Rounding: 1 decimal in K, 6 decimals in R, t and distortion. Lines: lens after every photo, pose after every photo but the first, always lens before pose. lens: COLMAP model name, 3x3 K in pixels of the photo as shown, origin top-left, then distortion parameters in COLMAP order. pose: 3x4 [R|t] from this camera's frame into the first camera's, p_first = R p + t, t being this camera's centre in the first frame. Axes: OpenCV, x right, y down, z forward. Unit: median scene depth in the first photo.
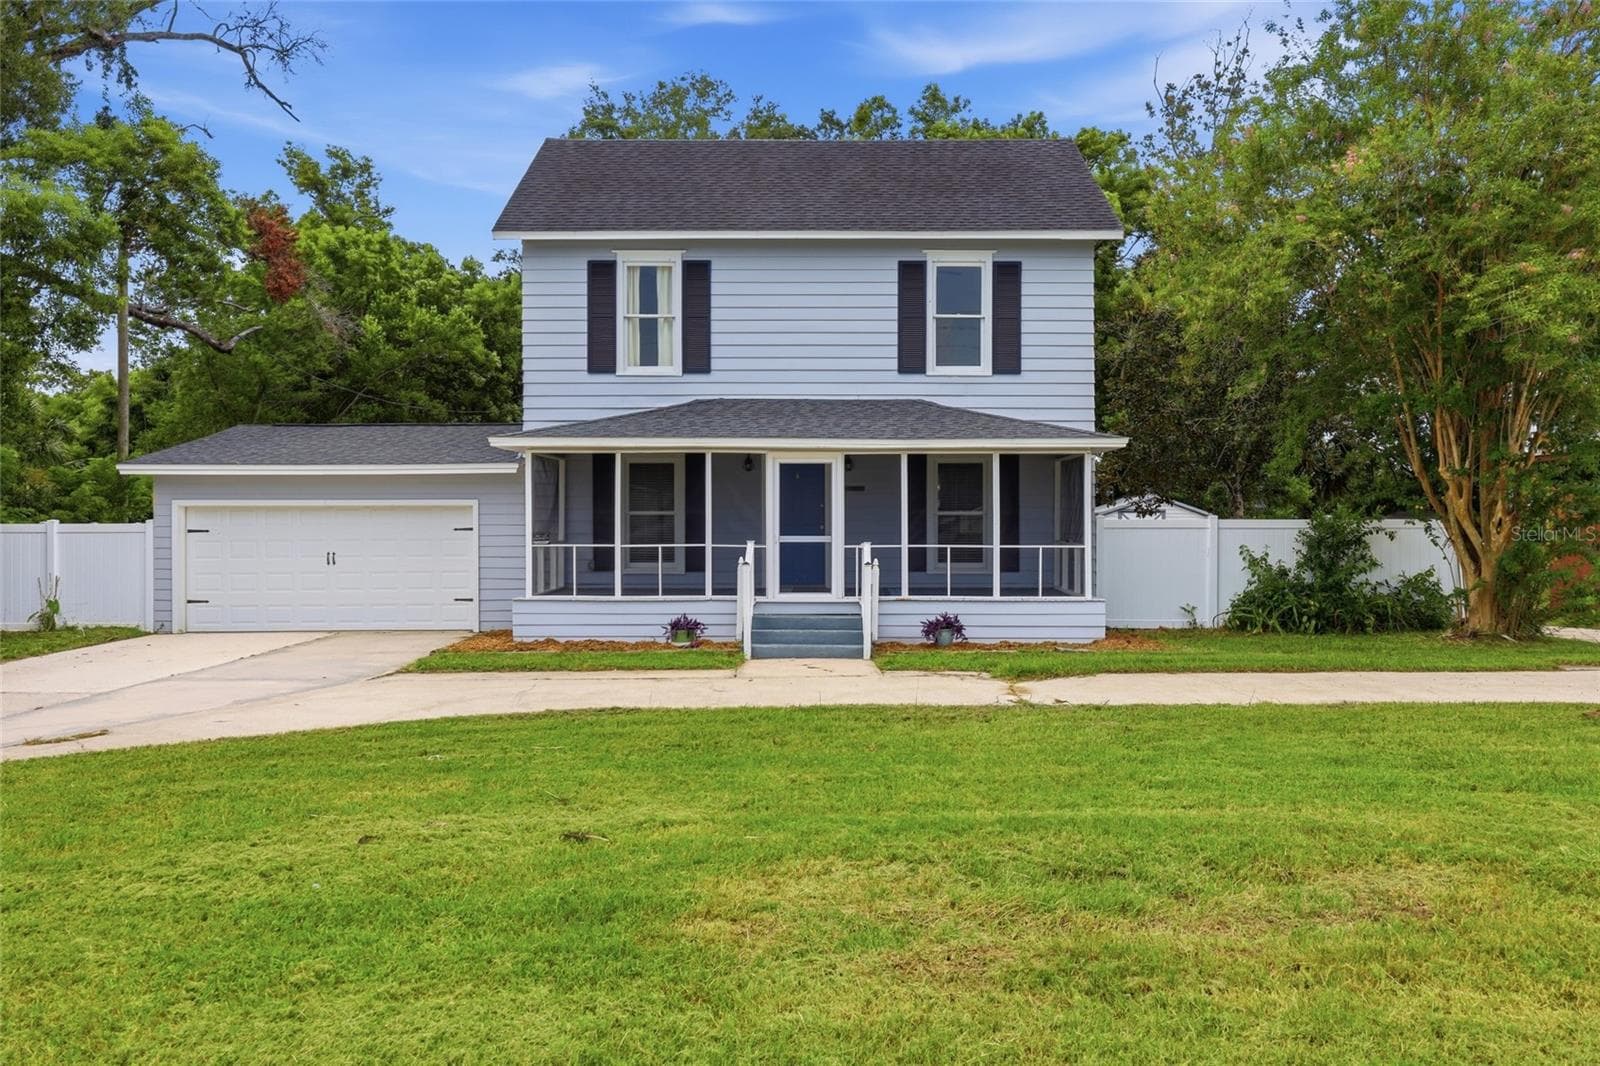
lens RADIAL K [[1278.5, 0, 802.1], [0, 1278.5, 526.2], [0, 0, 1]] dist [-0.016905, 0.005556]
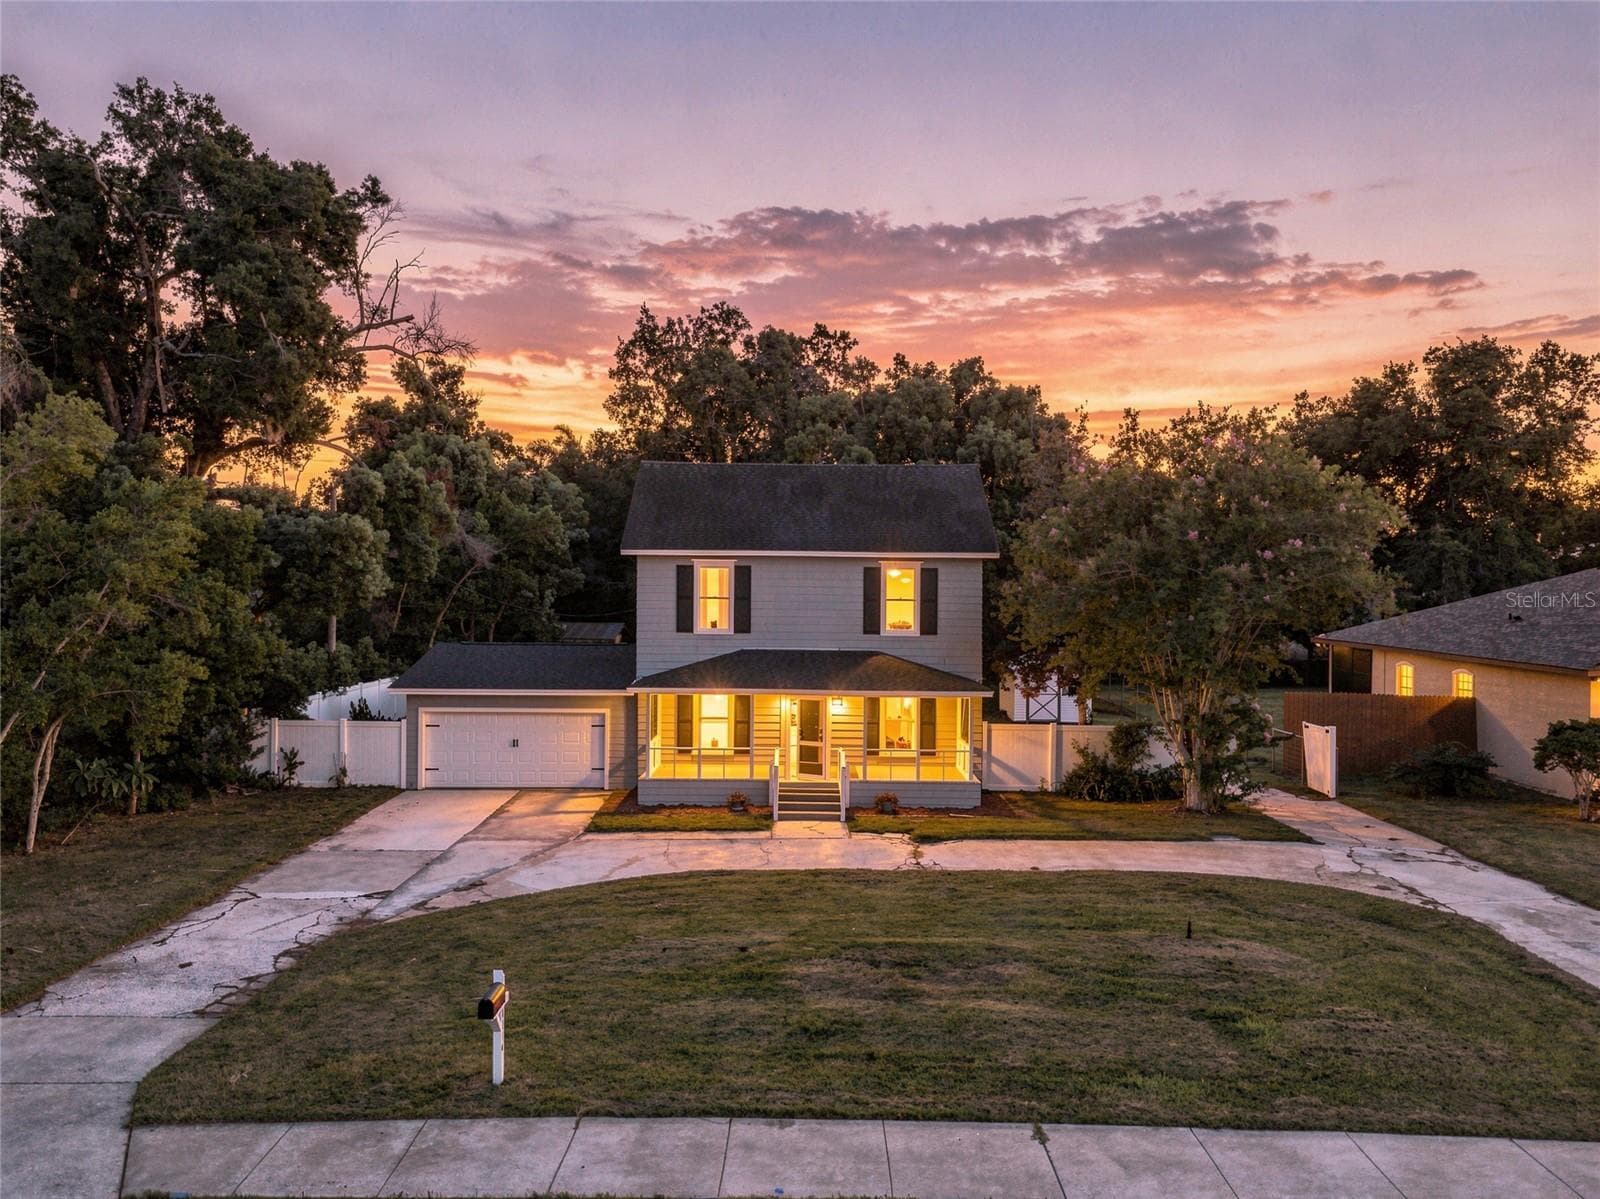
lens RADIAL K [[1234.7, 0, 798.4], [0, 1234.7, 606.4], [0, 0, 1]] dist [0.060133, -0.022872]
pose [[0.999944, 0.007680, 0.007287, -0.022287], [-0.007903, 0.999486, 0.031065, -0.204321], [-0.007045, -0.031121, 0.999491, -0.589108]]
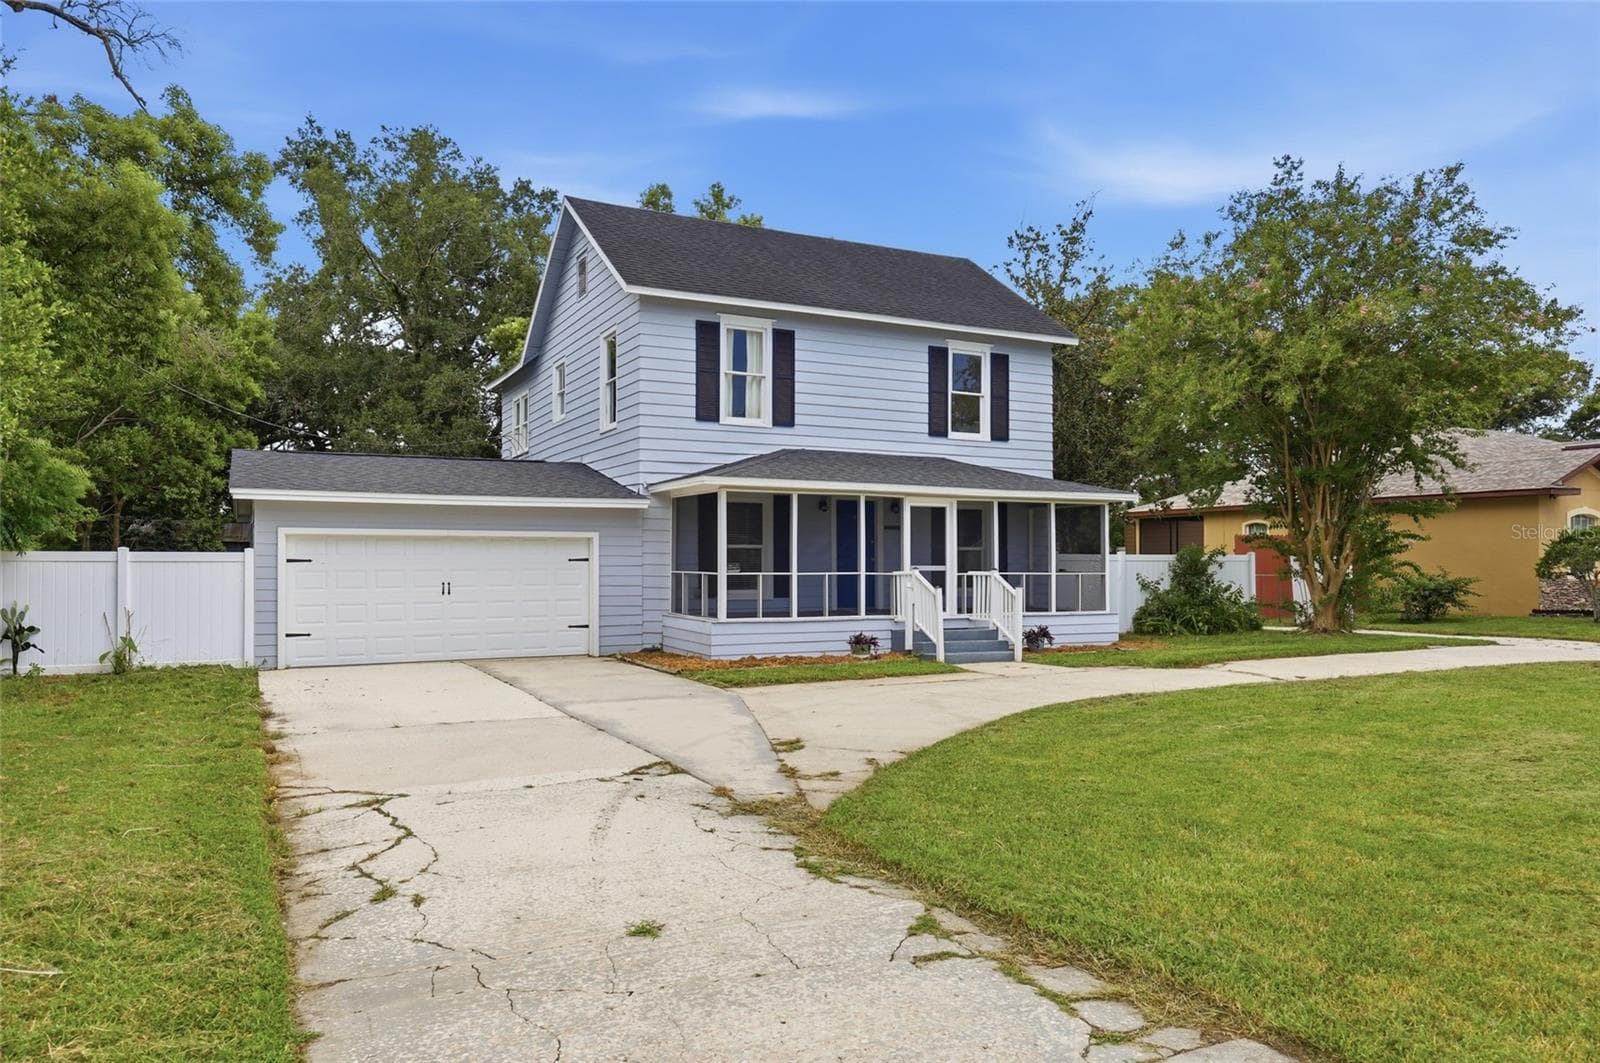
lens RADIAL K [[1146.0, 0, 812.5], [0, 1146.0, 541.0], [0, 0, 1]] dist [-0.009691, -0.000697]
pose [[0.882101, 0.010930, 0.470933, -0.550275], [-0.002228, 0.999816, -0.019033, 0.004635], [-0.471055, 0.015740, 0.881963, 0.068669]]
